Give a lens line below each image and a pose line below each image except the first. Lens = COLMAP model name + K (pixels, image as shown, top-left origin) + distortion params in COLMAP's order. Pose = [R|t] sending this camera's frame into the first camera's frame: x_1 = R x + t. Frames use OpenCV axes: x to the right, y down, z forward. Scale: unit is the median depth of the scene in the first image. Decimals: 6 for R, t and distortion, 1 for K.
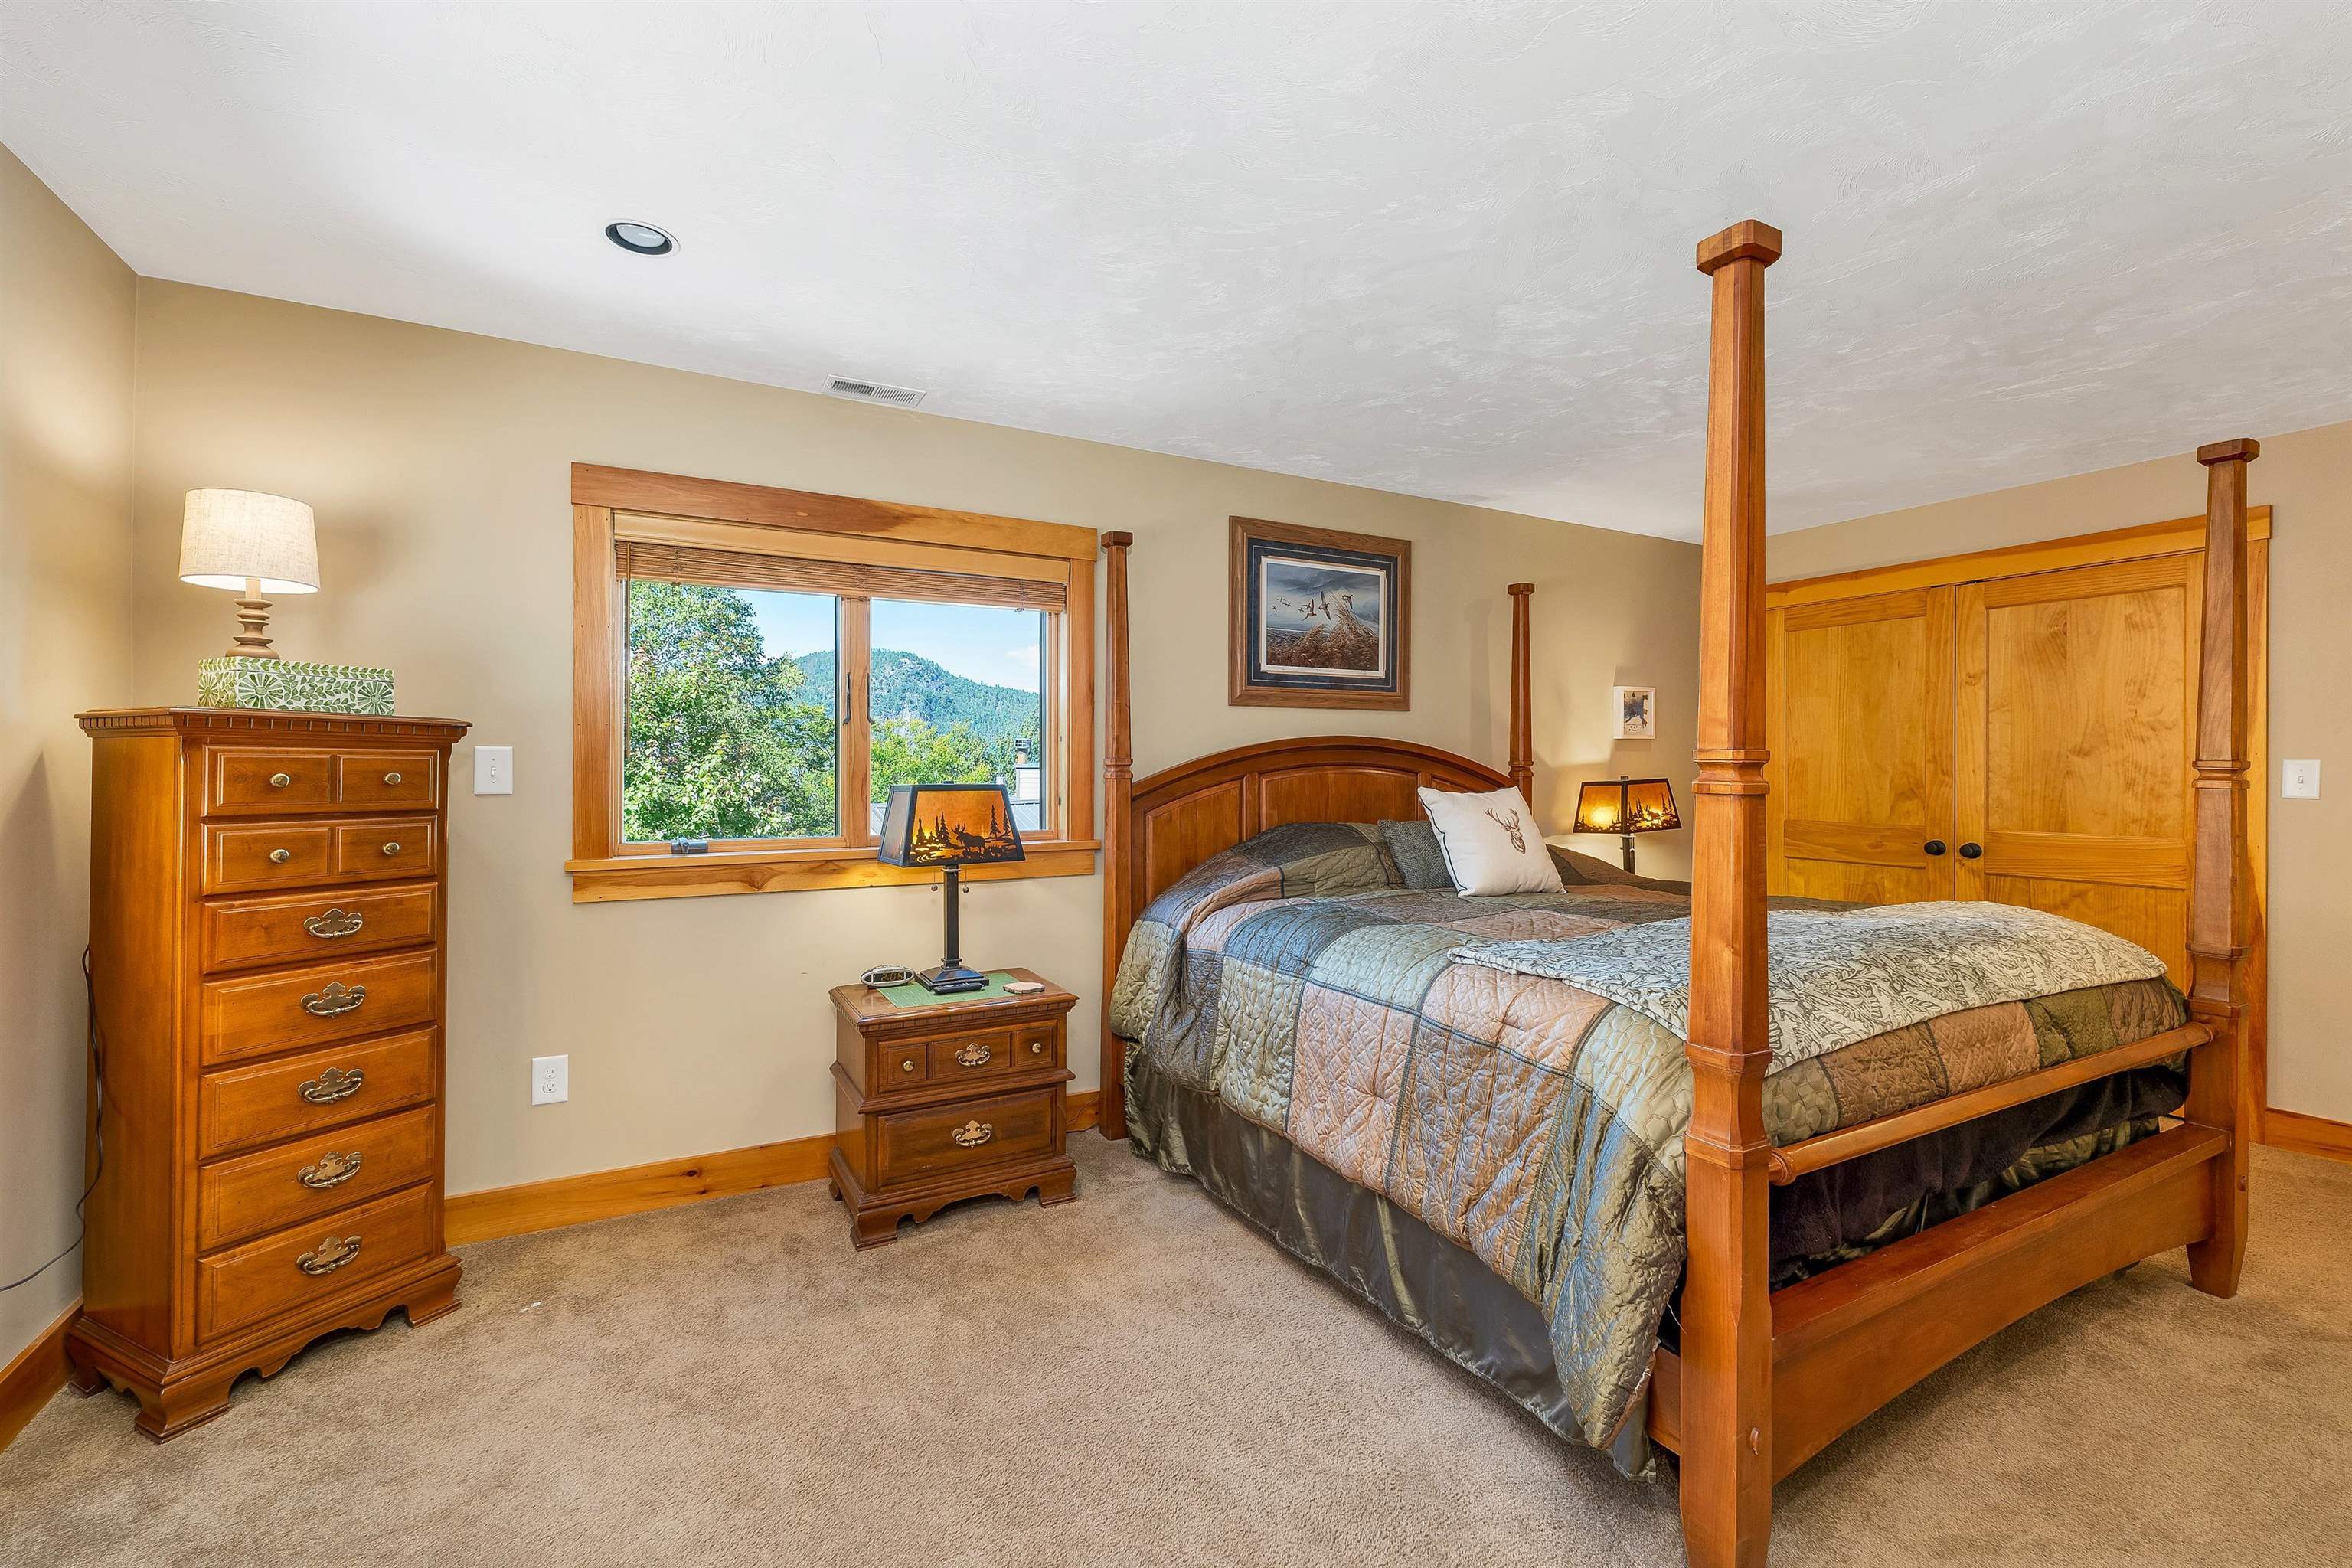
lens RADIAL K [[991.9, 0, 1169.8], [0, 991.9, 808.6], [0, 0, 1]] dist [0.001829, 0.000669]
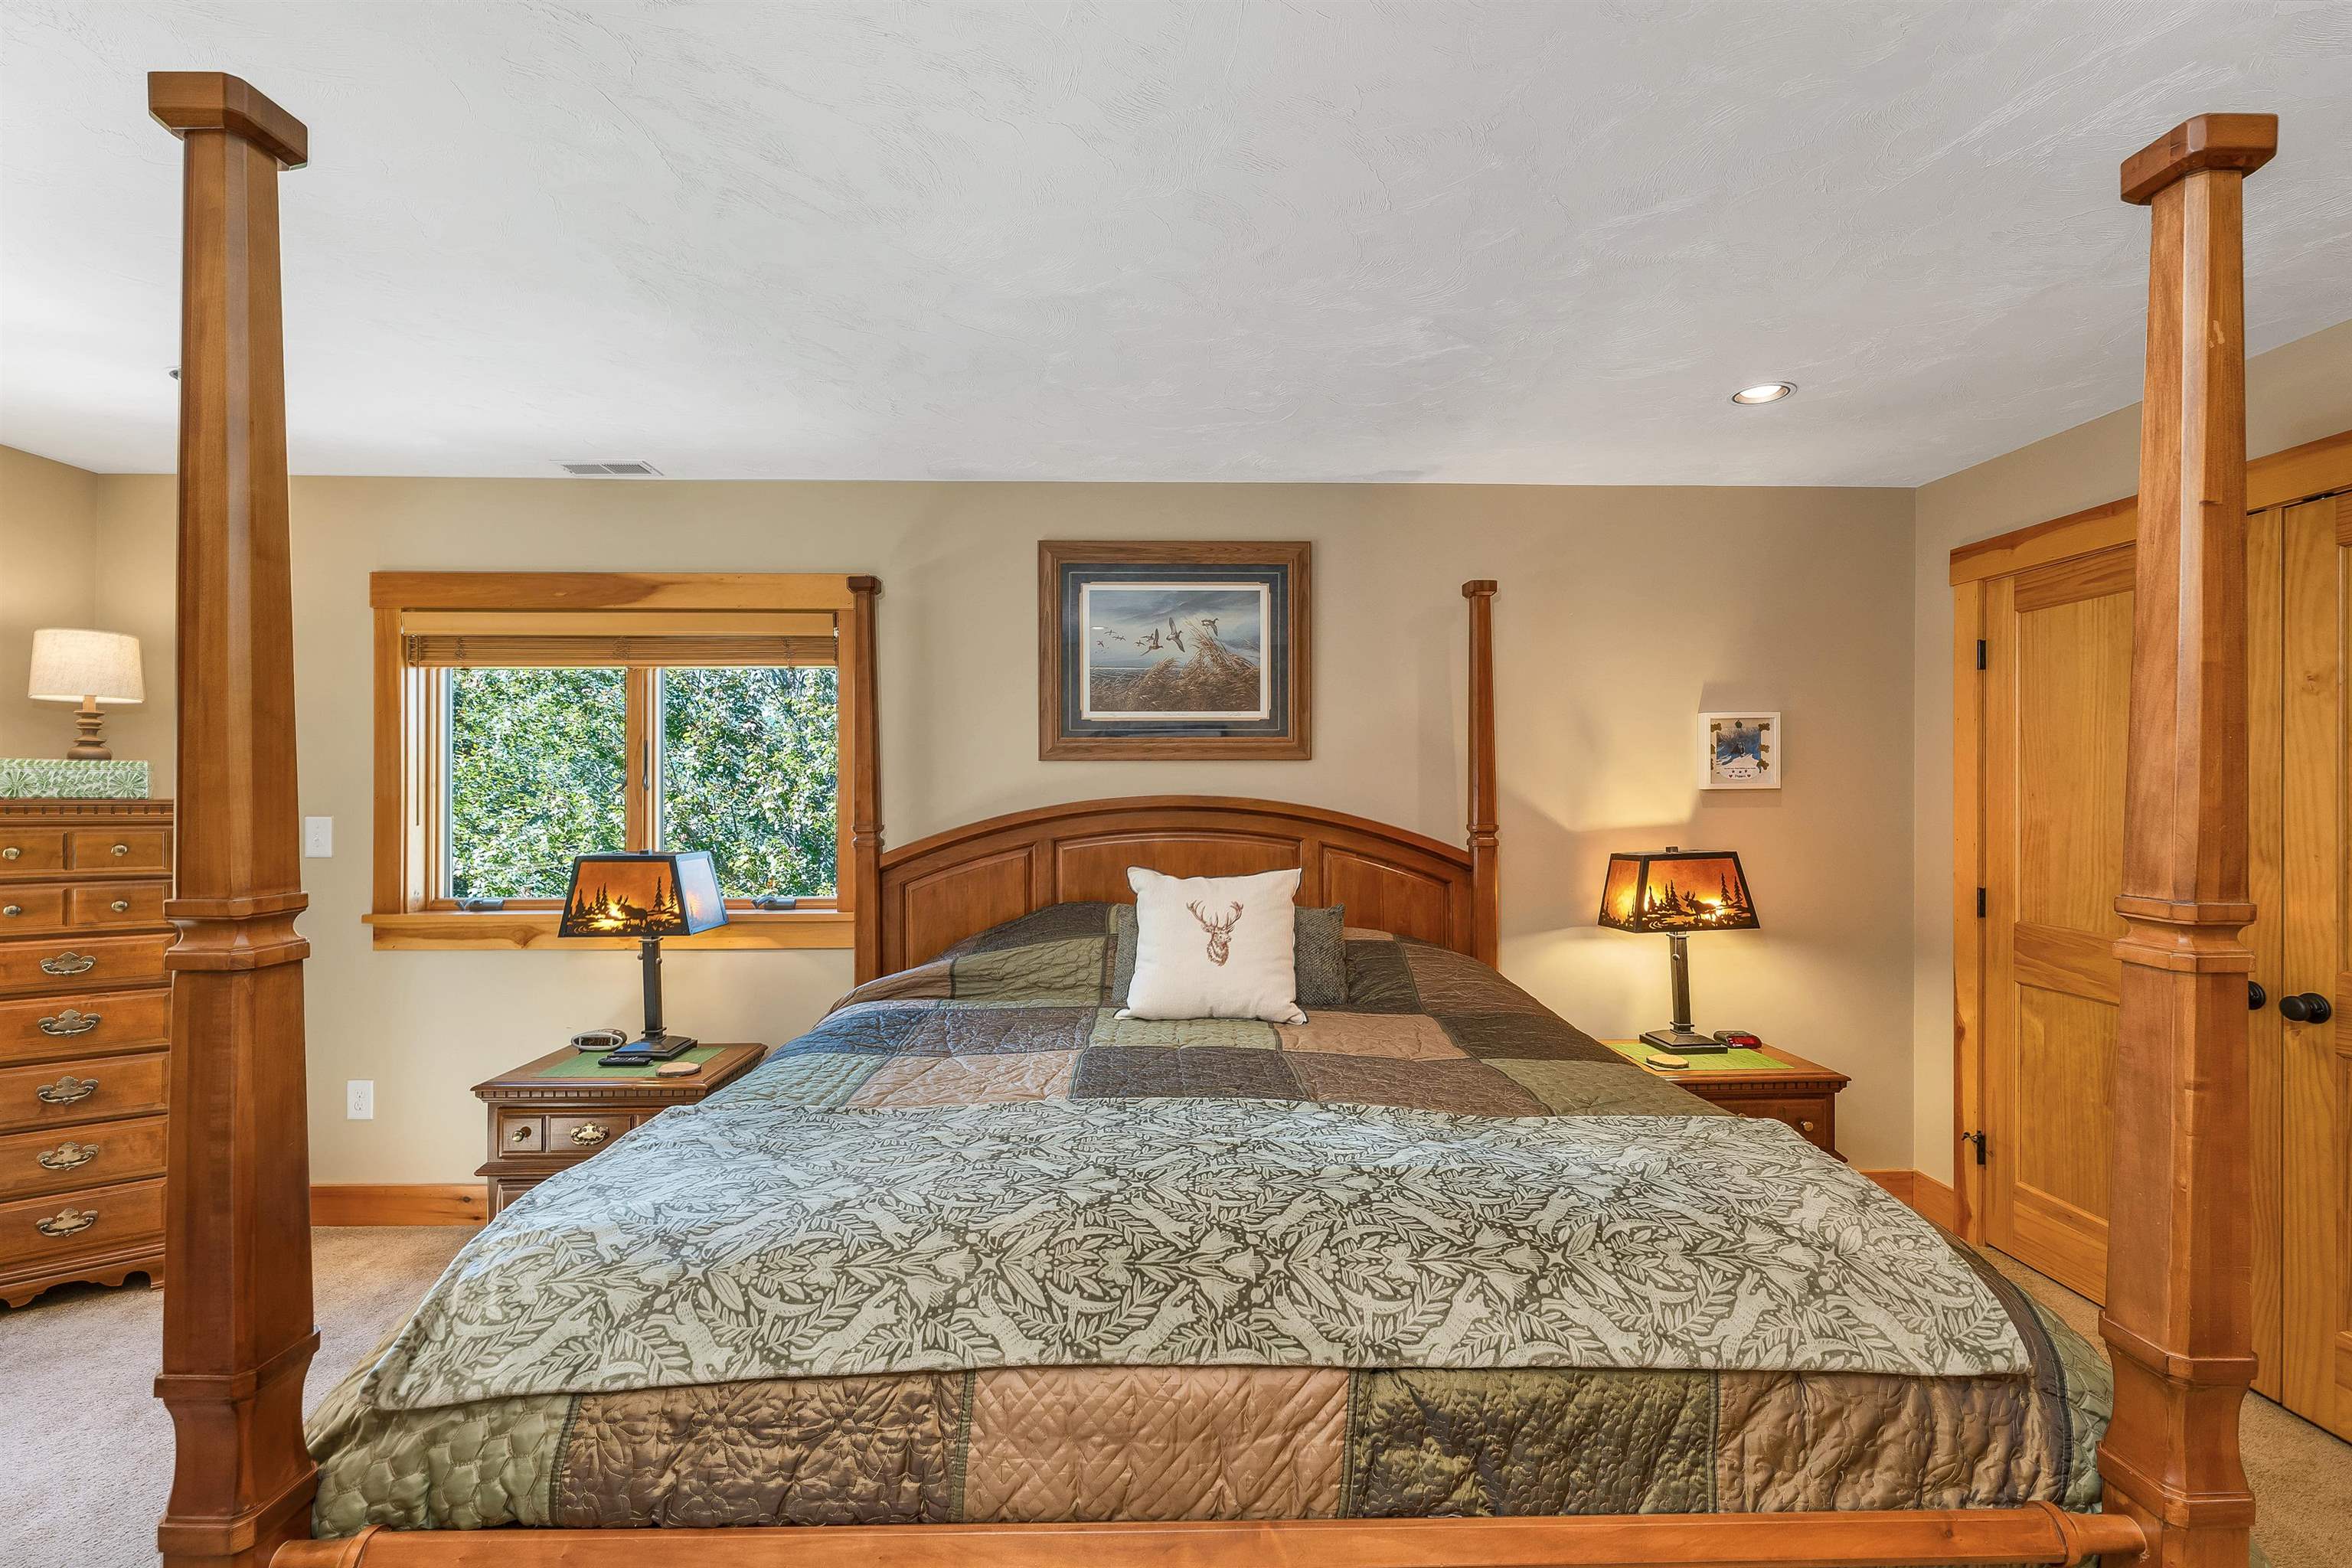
lens RADIAL K [[1005.4, 0, 1177.8], [0, 1005.4, 824.8], [0, 0, 1]] dist [-0.003093, -0.000222]
pose [[0.890074, 0.012506, -0.455645, 0.555038], [-0.017692, 0.999818, -0.007117, -0.043410], [0.455473, 0.014396, 0.890133, 0.274489]]
